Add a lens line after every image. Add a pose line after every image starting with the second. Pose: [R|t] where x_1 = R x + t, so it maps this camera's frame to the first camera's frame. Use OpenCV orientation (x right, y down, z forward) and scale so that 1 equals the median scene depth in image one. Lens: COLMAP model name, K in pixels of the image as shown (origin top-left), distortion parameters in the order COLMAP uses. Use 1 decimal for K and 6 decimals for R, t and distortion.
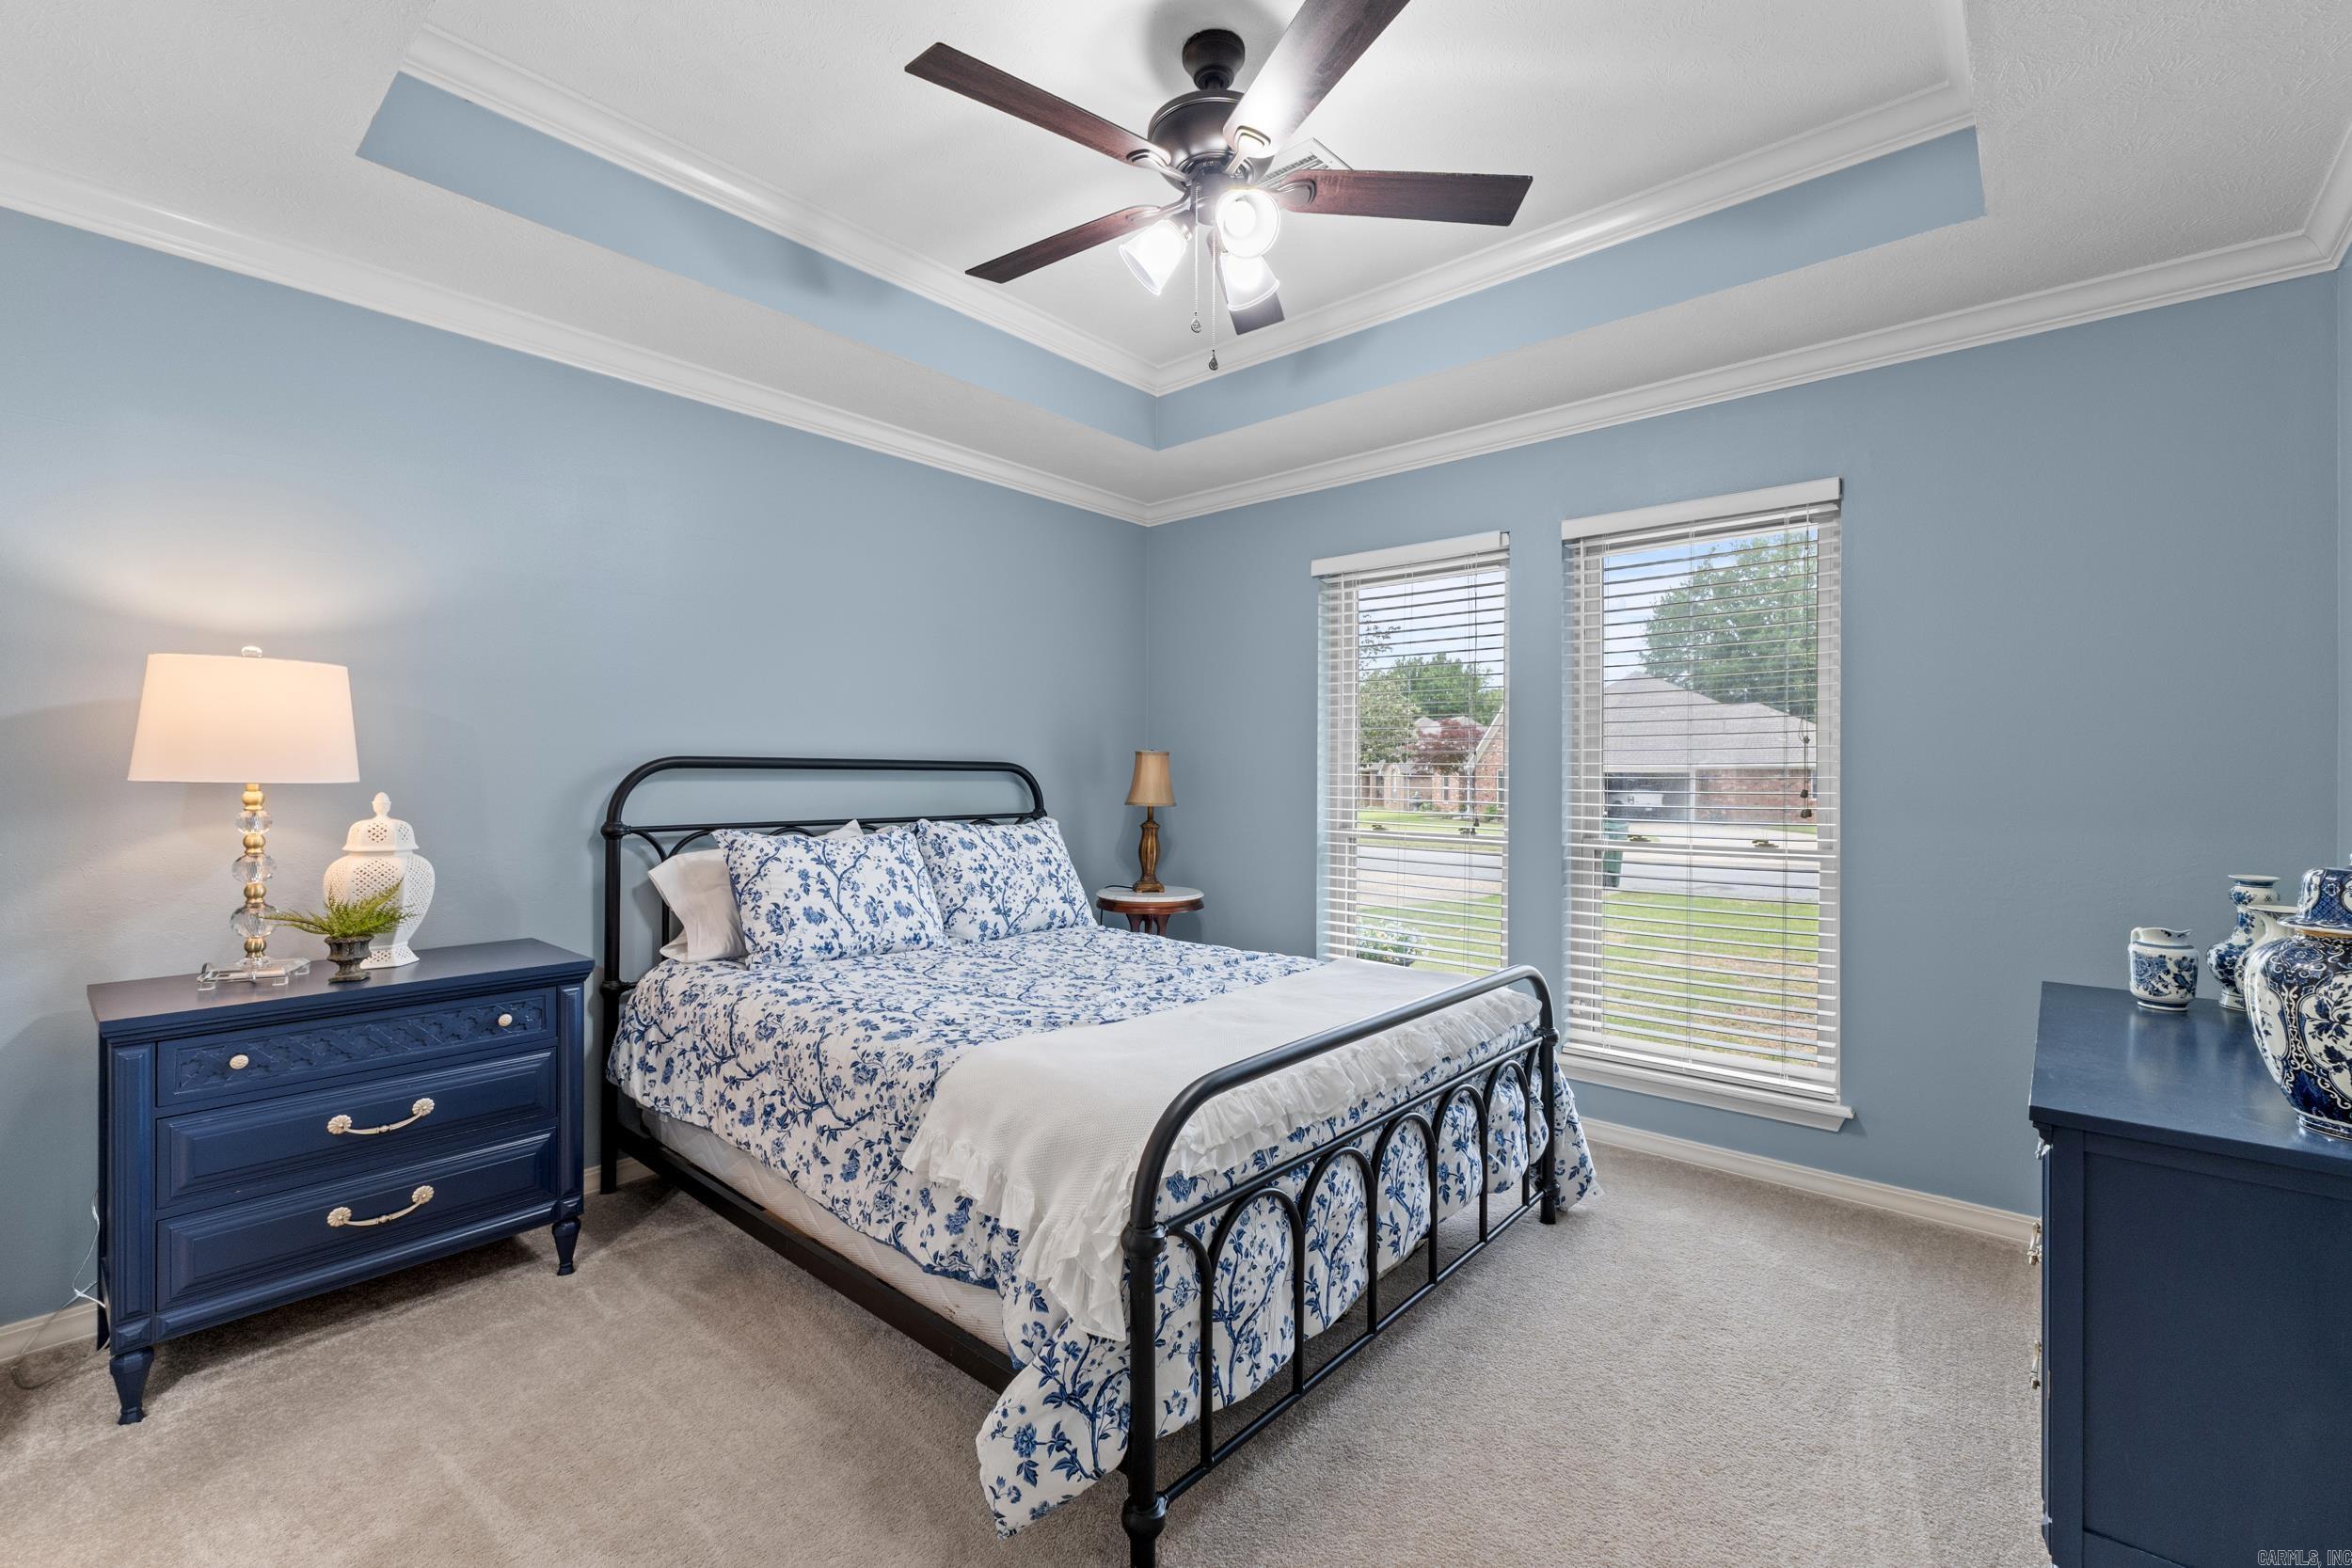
lens RADIAL K [[995.8, 0, 1182.1], [0, 995.8, 787.6], [0, 0, 1]] dist [0.001792, 0.000050]
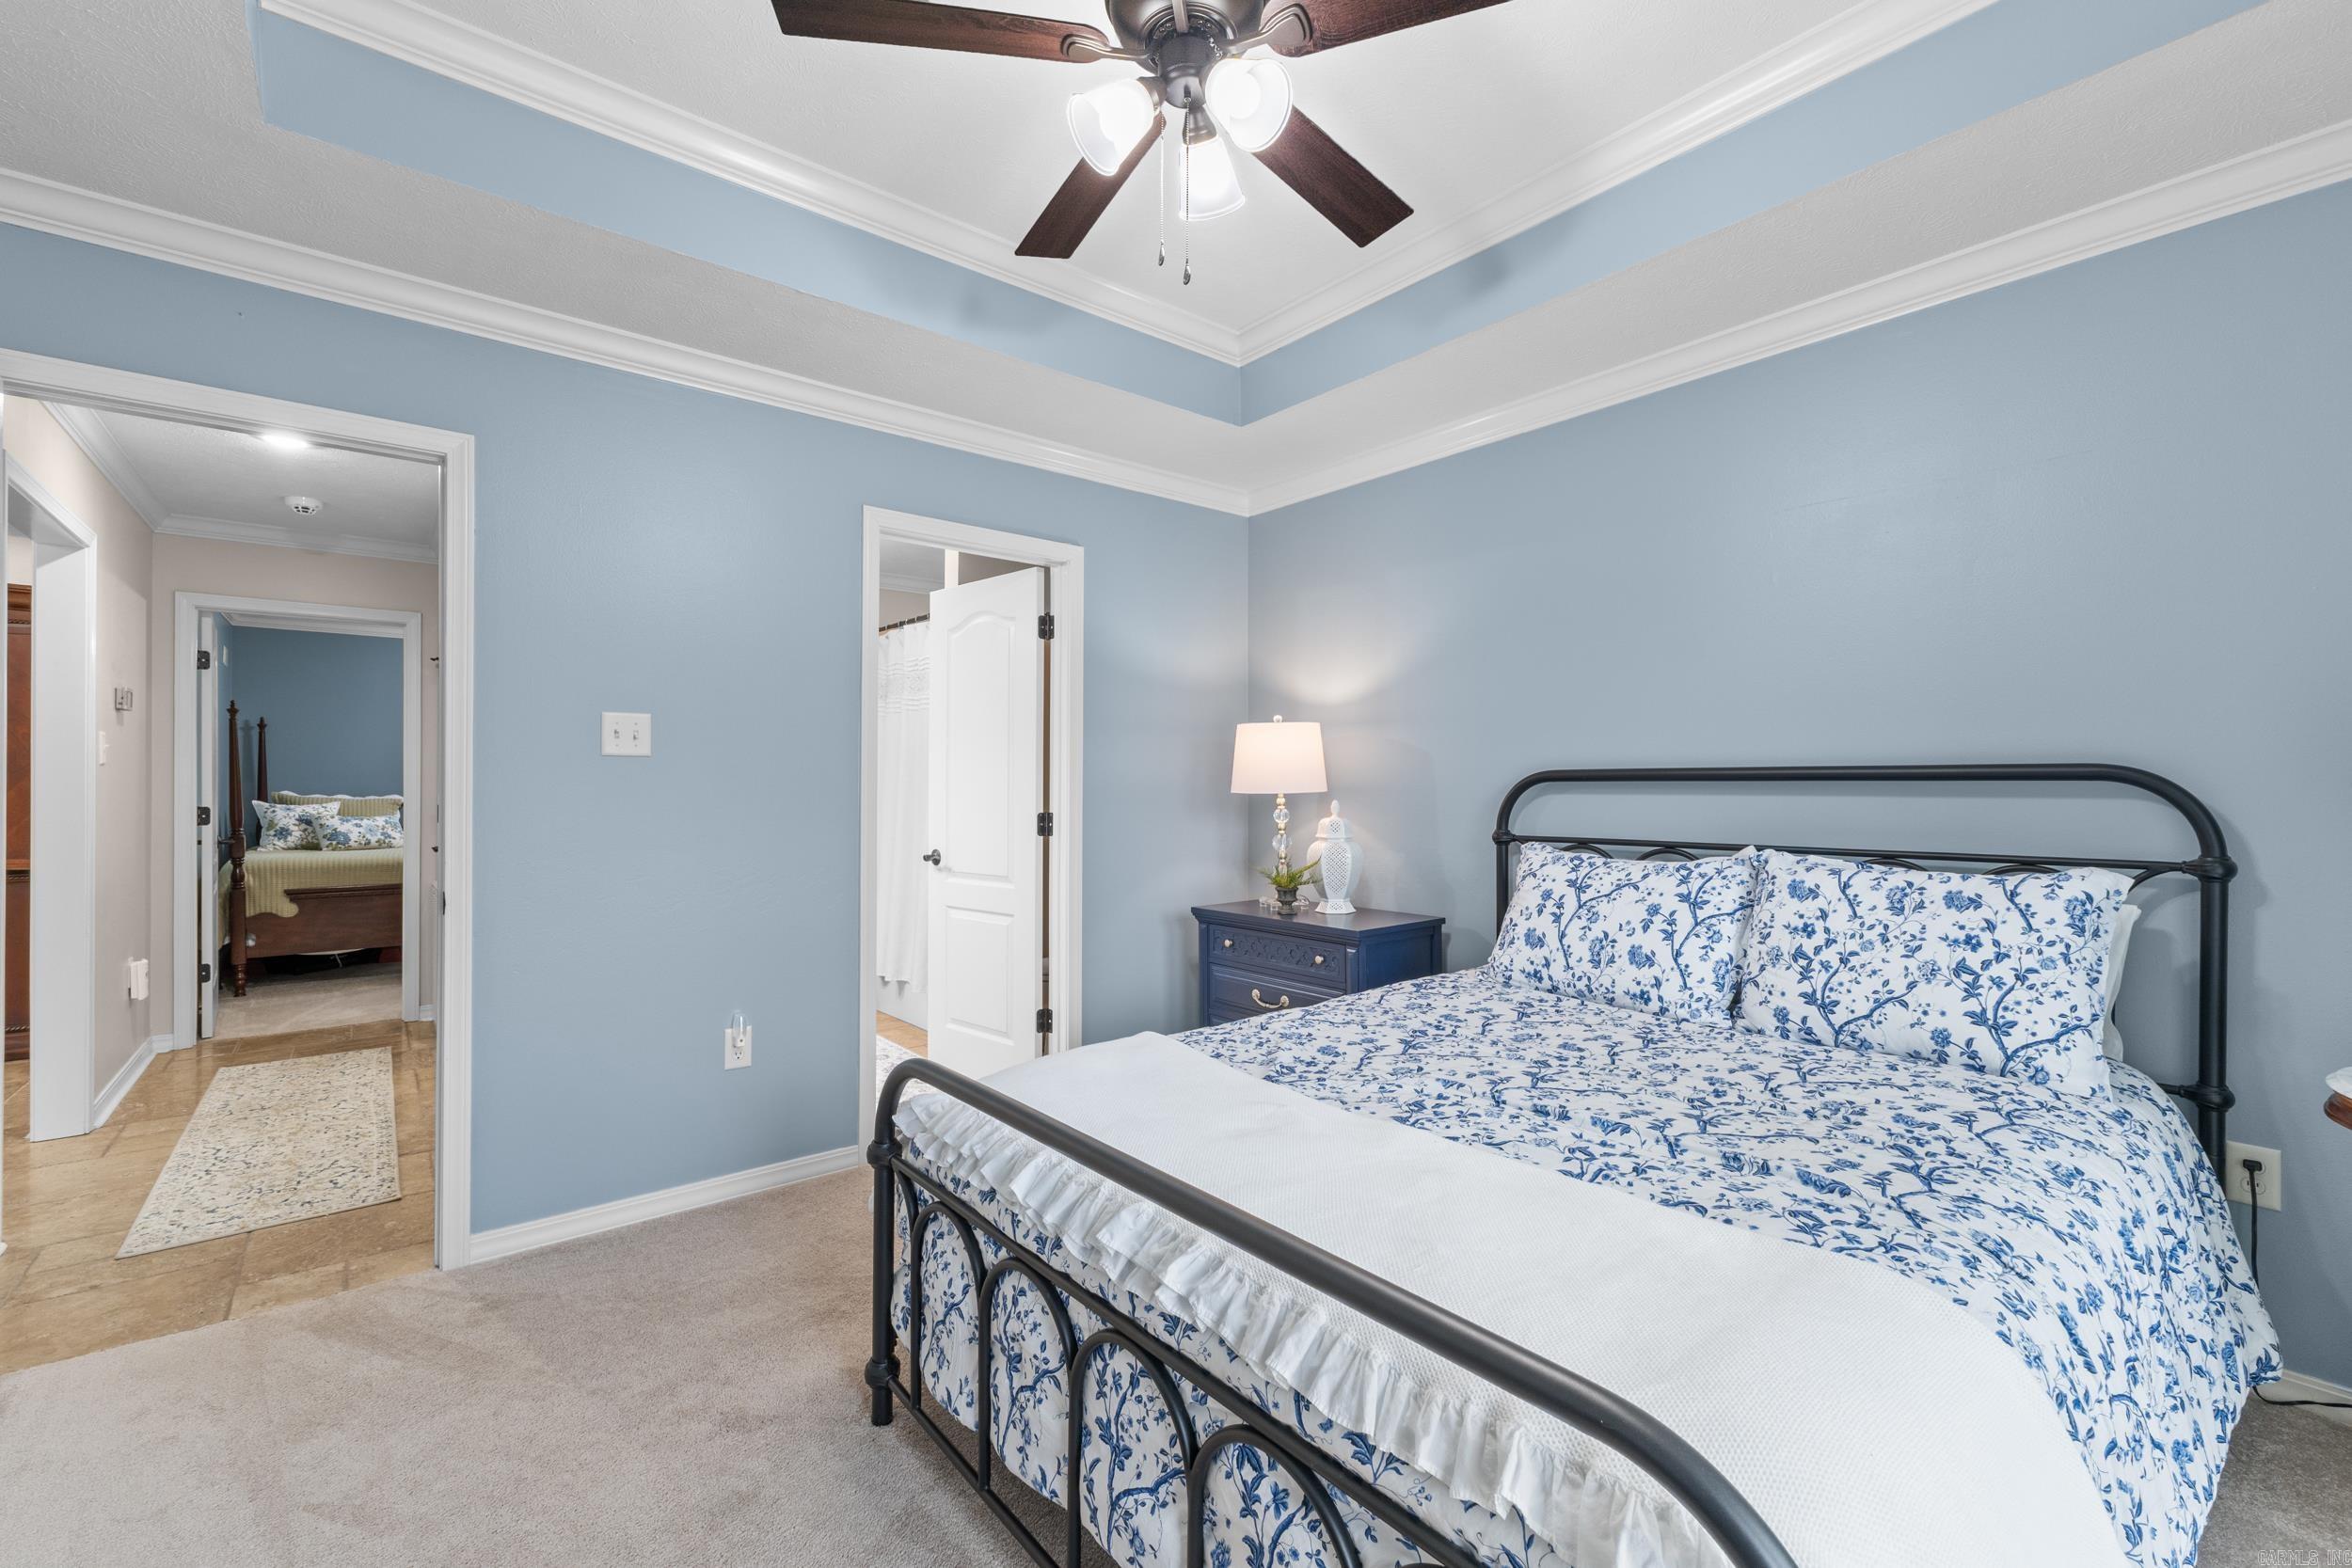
lens RADIAL K [[995.8, 0, 1182.1], [0, 995.8, 787.6], [0, 0, 1]] dist [0.001792, 0.000050]
pose [[-0.164954, -0.003149, -0.986296, 0.573397], [-0.013502, 0.999908, -0.000935, -0.006790], [0.986209, 0.013163, -0.164982, 0.787580]]
